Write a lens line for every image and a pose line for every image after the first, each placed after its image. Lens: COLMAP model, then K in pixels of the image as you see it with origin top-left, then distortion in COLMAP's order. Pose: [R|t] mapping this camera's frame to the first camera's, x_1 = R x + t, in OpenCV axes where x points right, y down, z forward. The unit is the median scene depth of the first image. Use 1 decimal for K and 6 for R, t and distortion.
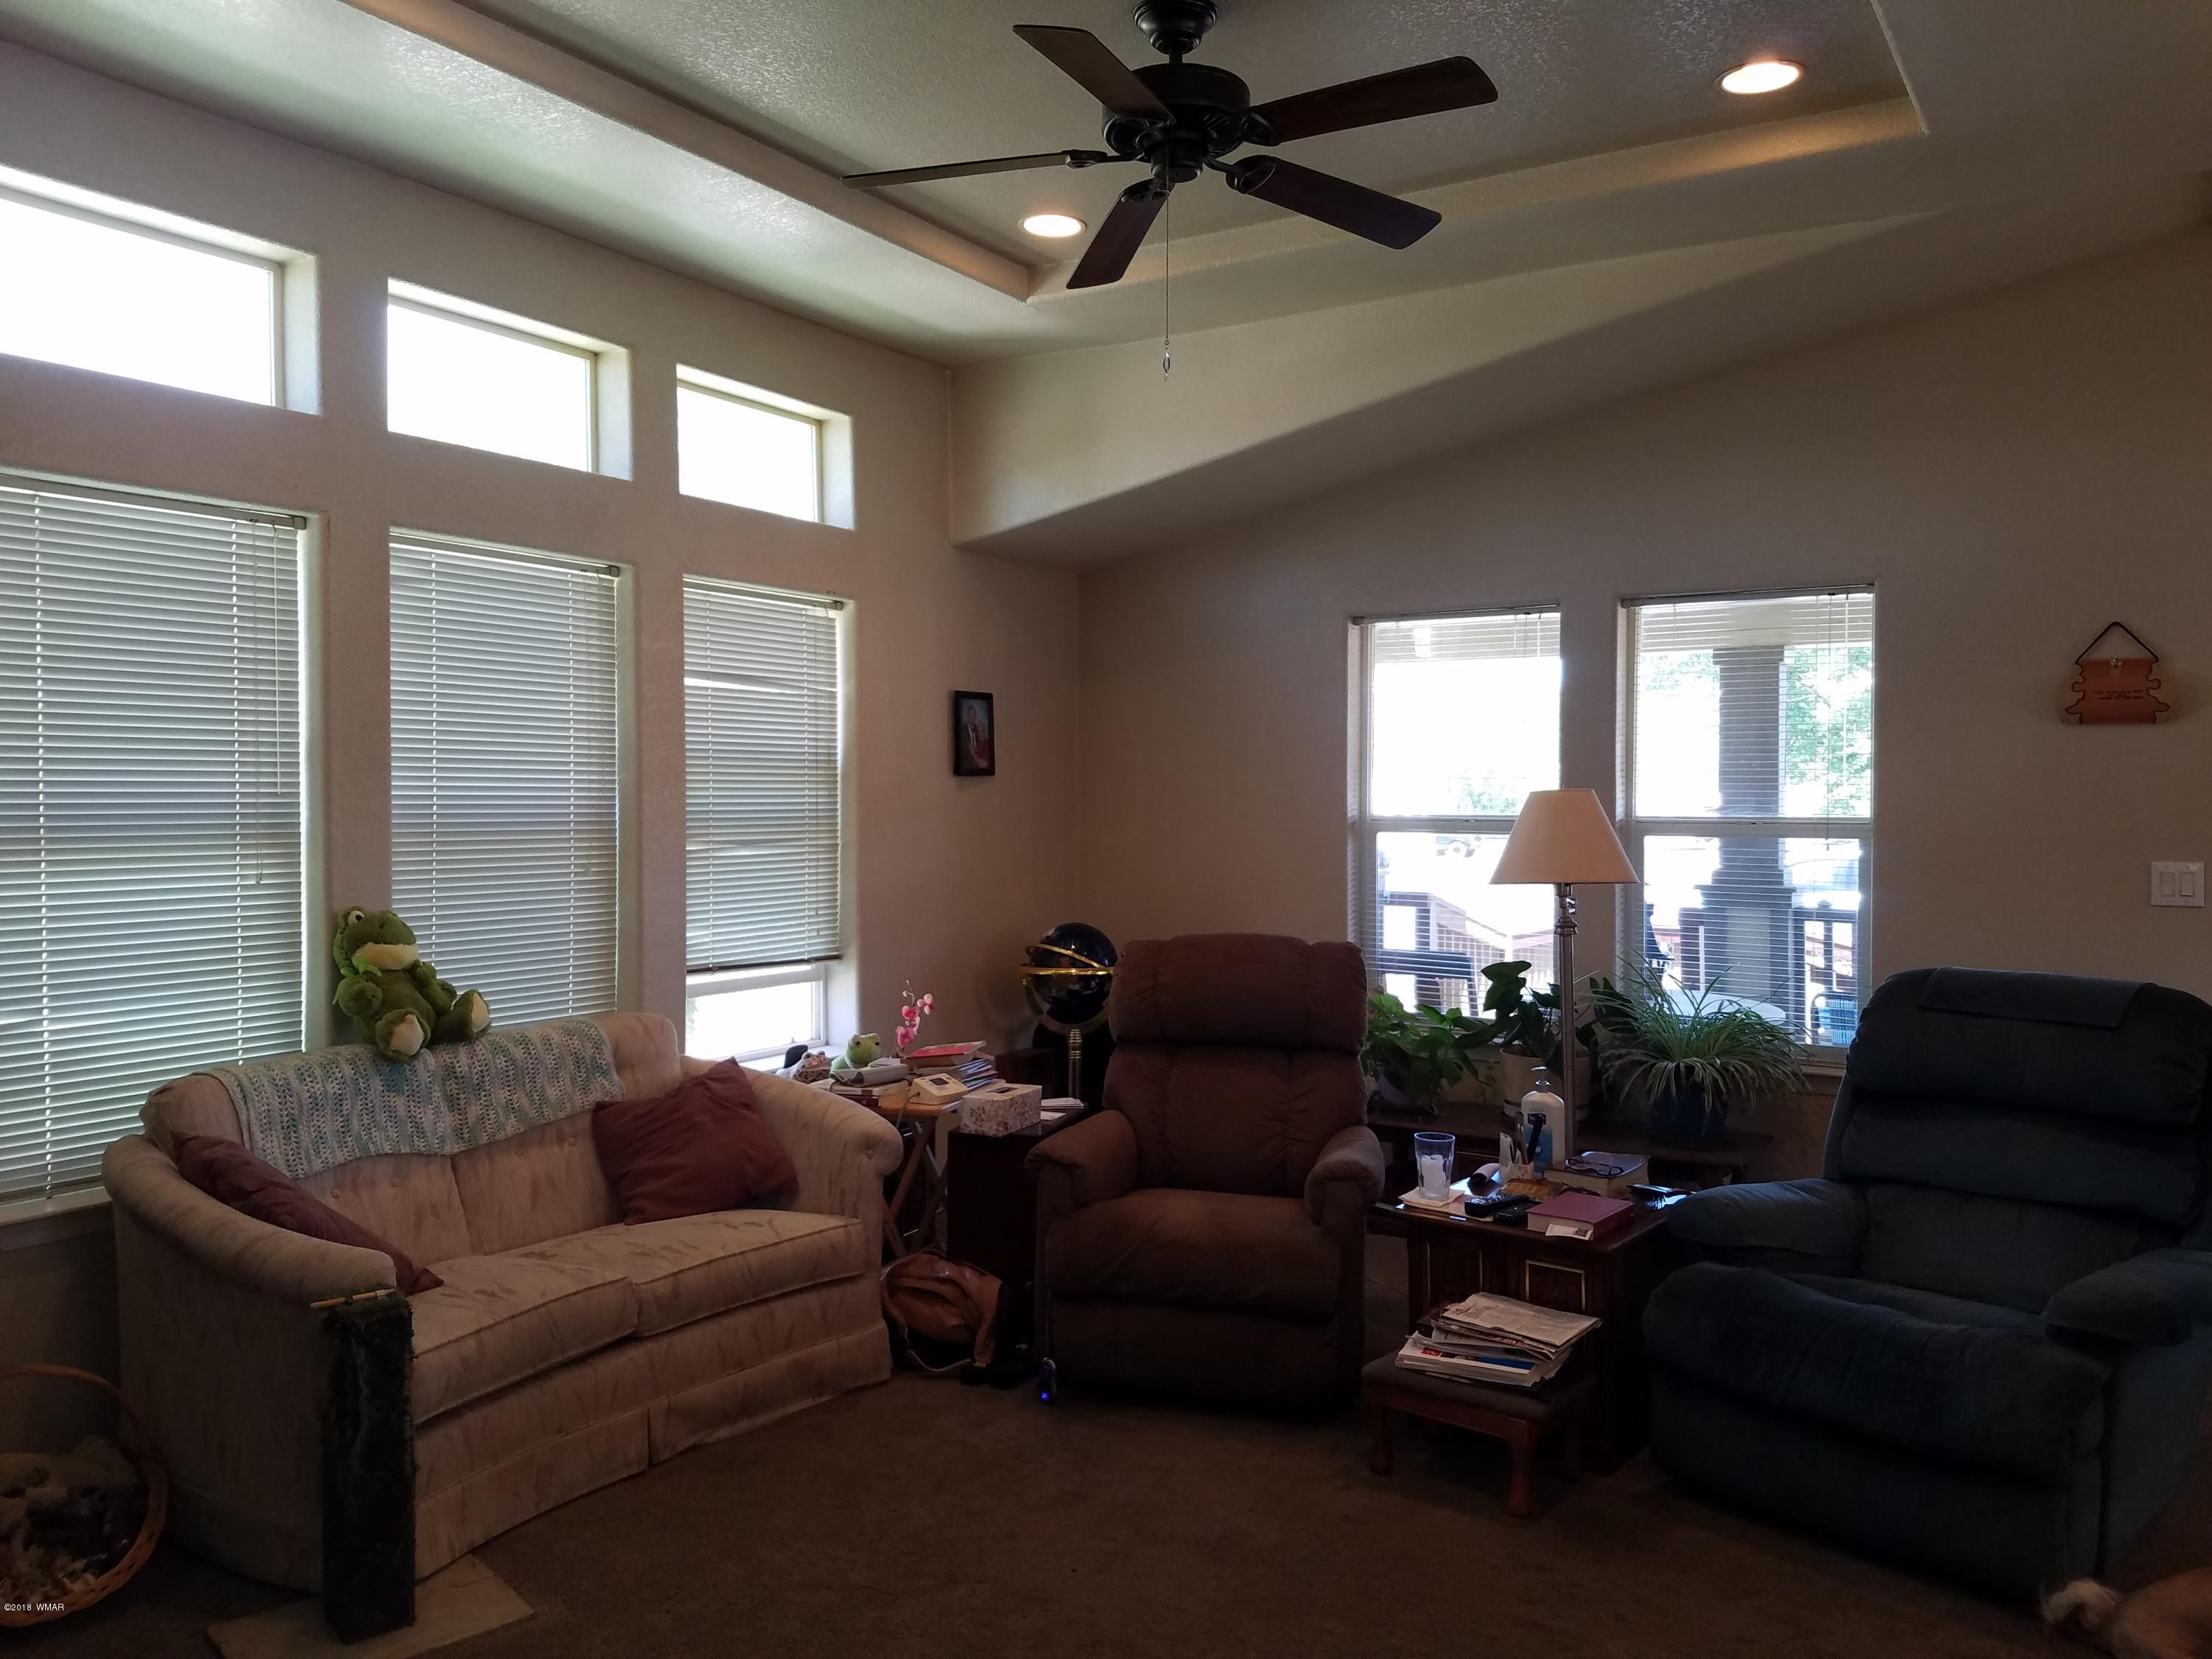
lens RADIAL K [[1717.5, 0, 1106.0], [0, 1717.5, 829.5], [0, 0, 1]] dist [0.223942, -0.407210]
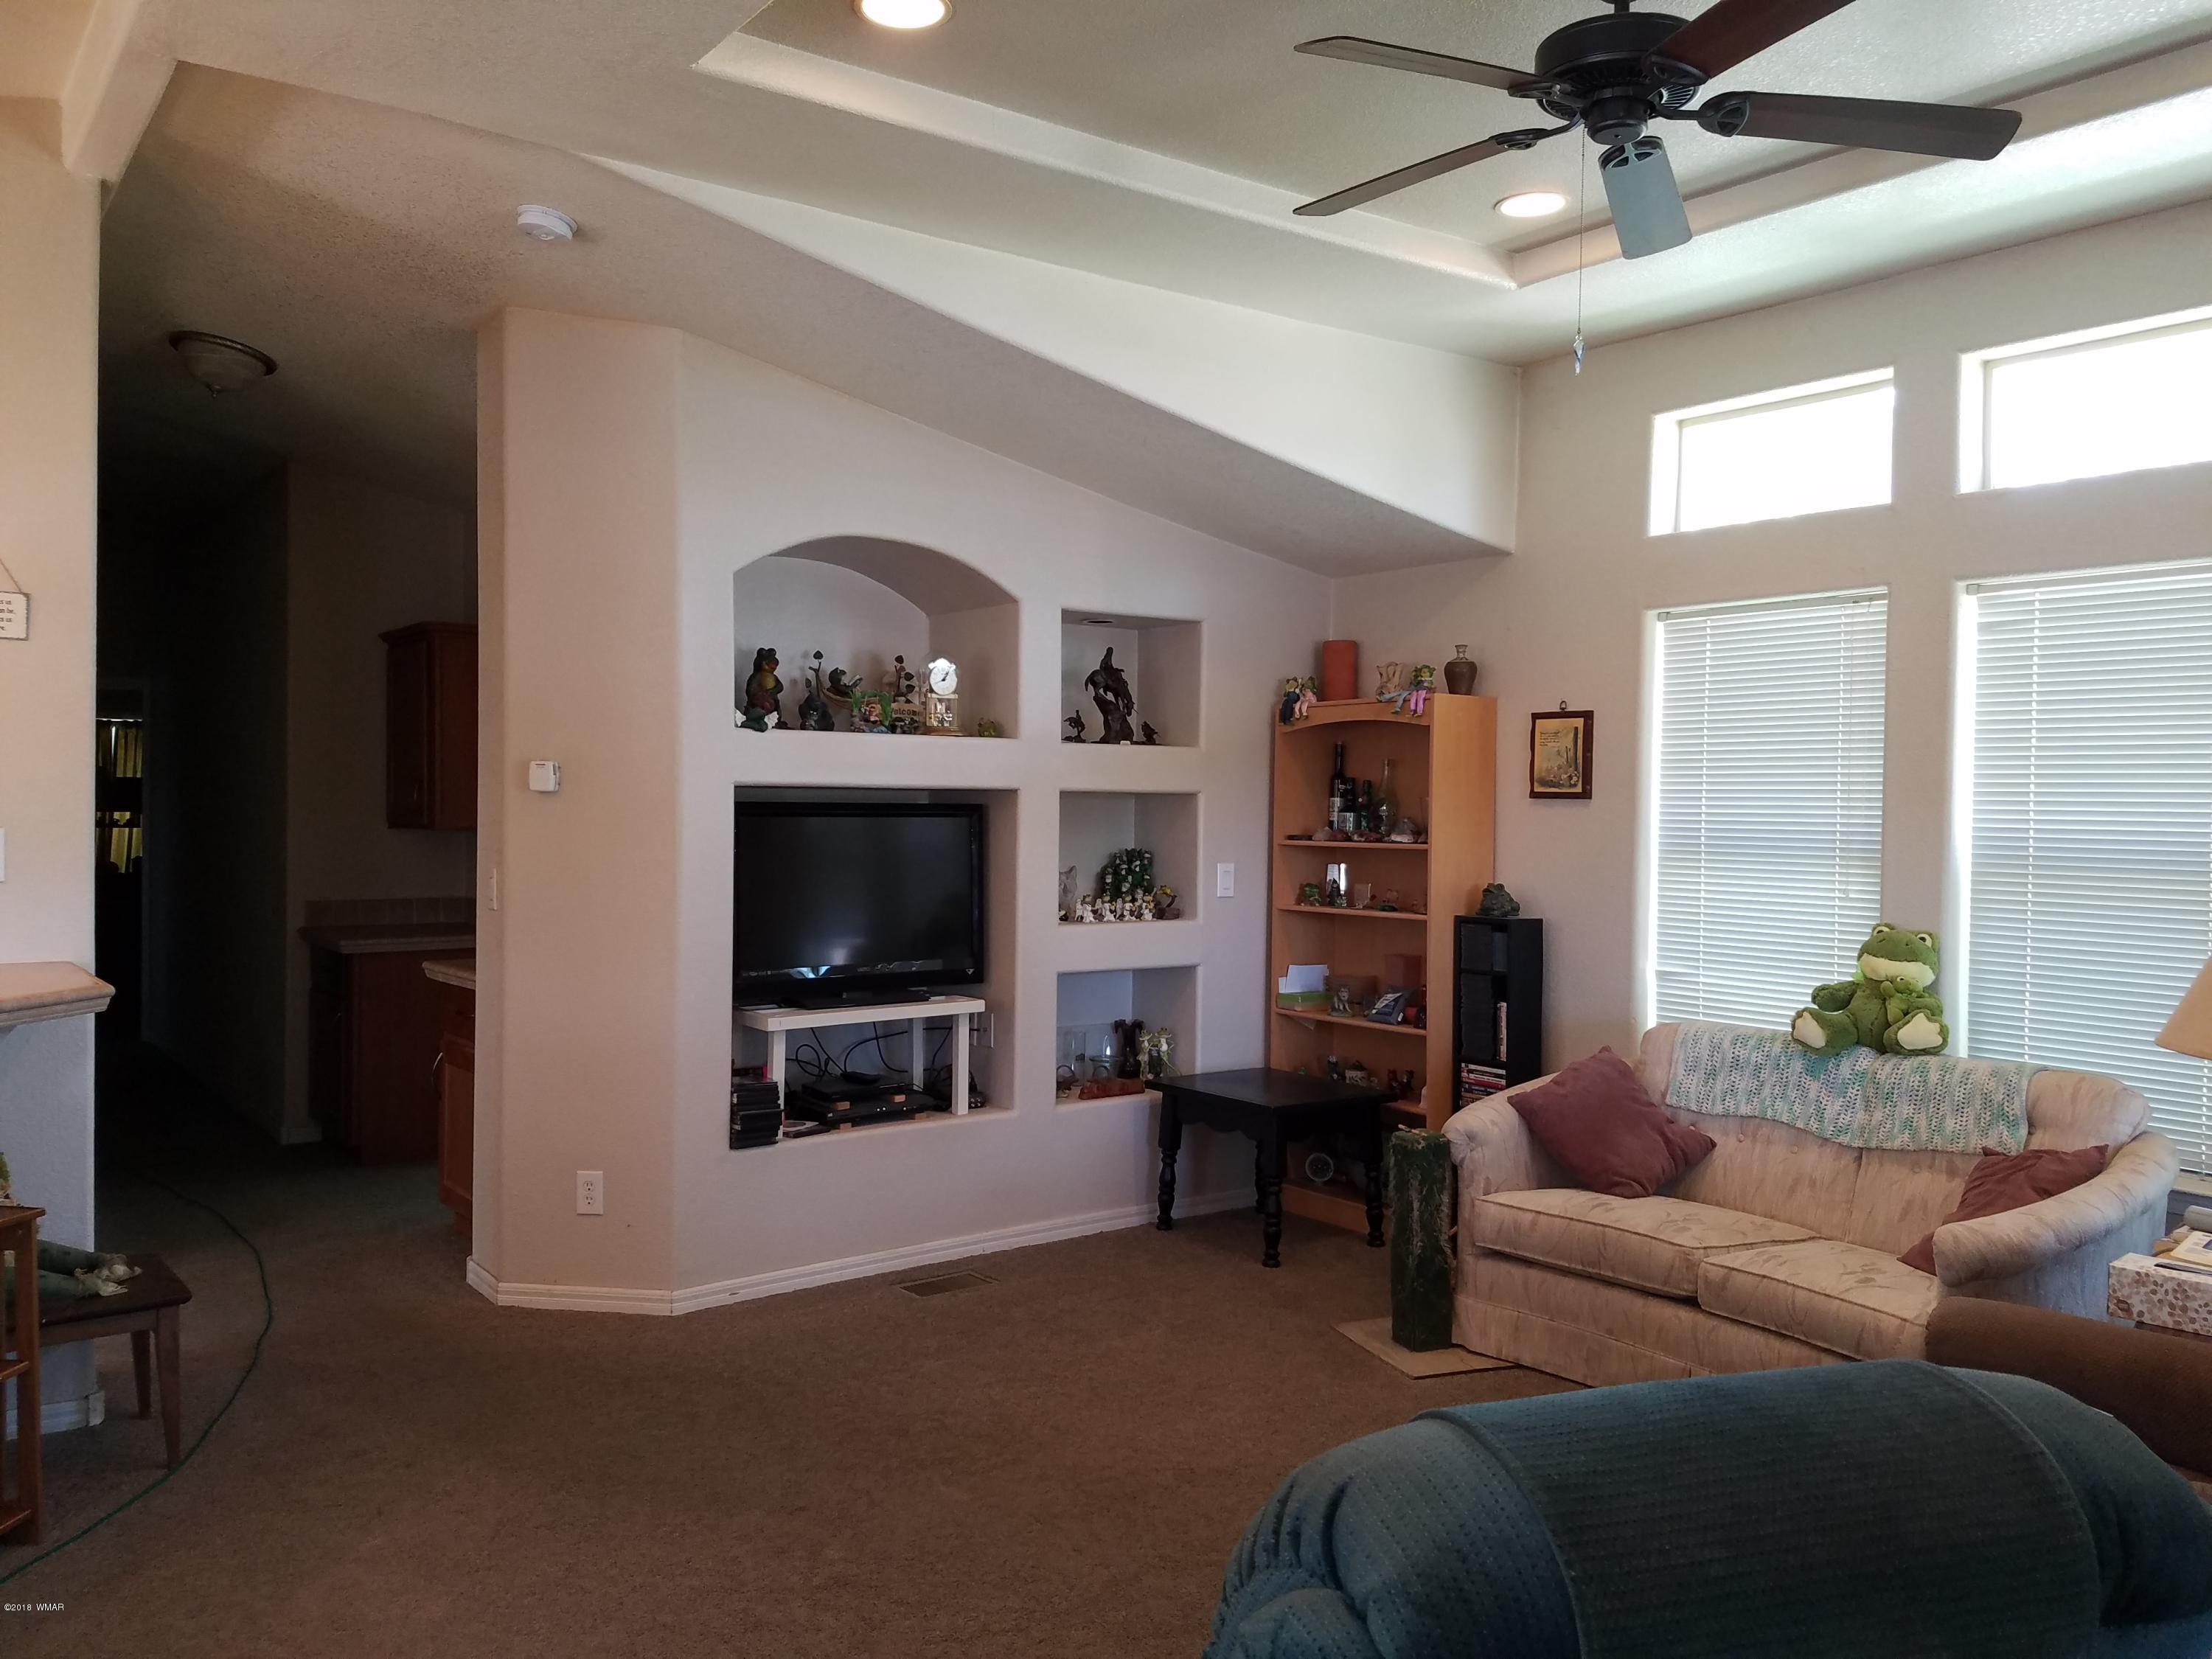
lens RADIAL K [[1696.8, 0, 1106.0], [0, 1696.8, 829.5], [0, 0, 1]] dist [0.028530, -0.065680]
pose [[-0.387282, 0.003057, -0.921956, 0.795139], [-0.036406, 0.999164, 0.018606, -0.019631], [0.921242, 0.040771, -0.386847, 0.957768]]
